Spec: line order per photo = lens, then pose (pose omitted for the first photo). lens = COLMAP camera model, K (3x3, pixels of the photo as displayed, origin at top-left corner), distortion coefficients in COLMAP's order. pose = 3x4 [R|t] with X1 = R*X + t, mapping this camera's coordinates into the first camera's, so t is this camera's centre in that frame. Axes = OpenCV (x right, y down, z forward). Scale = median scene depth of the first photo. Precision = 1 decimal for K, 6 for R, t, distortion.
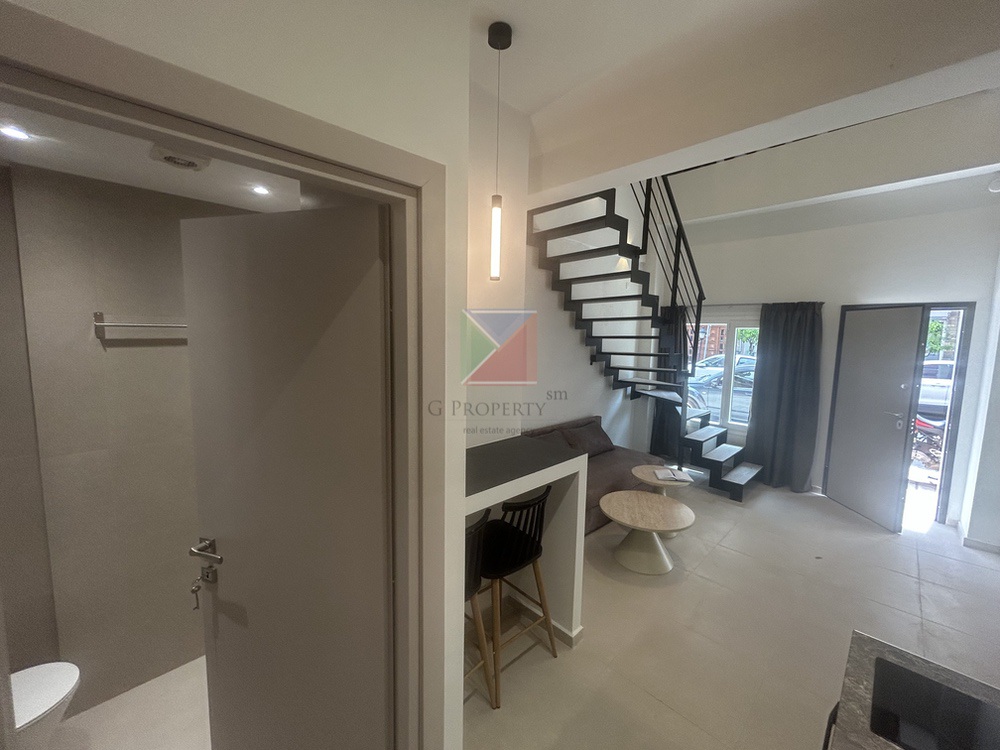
lens RADIAL K [[399.5, 0, 497.9], [0, 399.5, 374.2], [0, 0, 1]] dist [-0.000858, 0.000067]
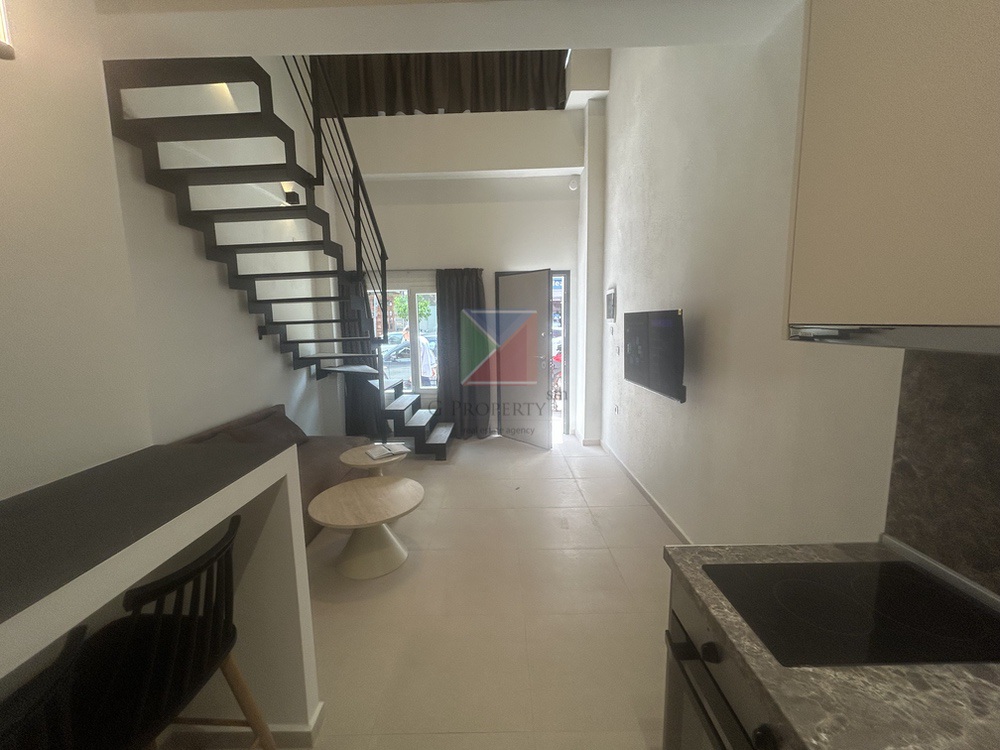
lens RADIAL K [[399.5, 0, 497.9], [0, 399.5, 374.2], [0, 0, 1]] dist [-0.000858, 0.000067]
pose [[0.699962, -0.124118, 0.703312, 0.009319], [0.104286, 0.991990, 0.071274, 0.040409], [-0.706525, 0.023456, 0.707299, 0.168960]]
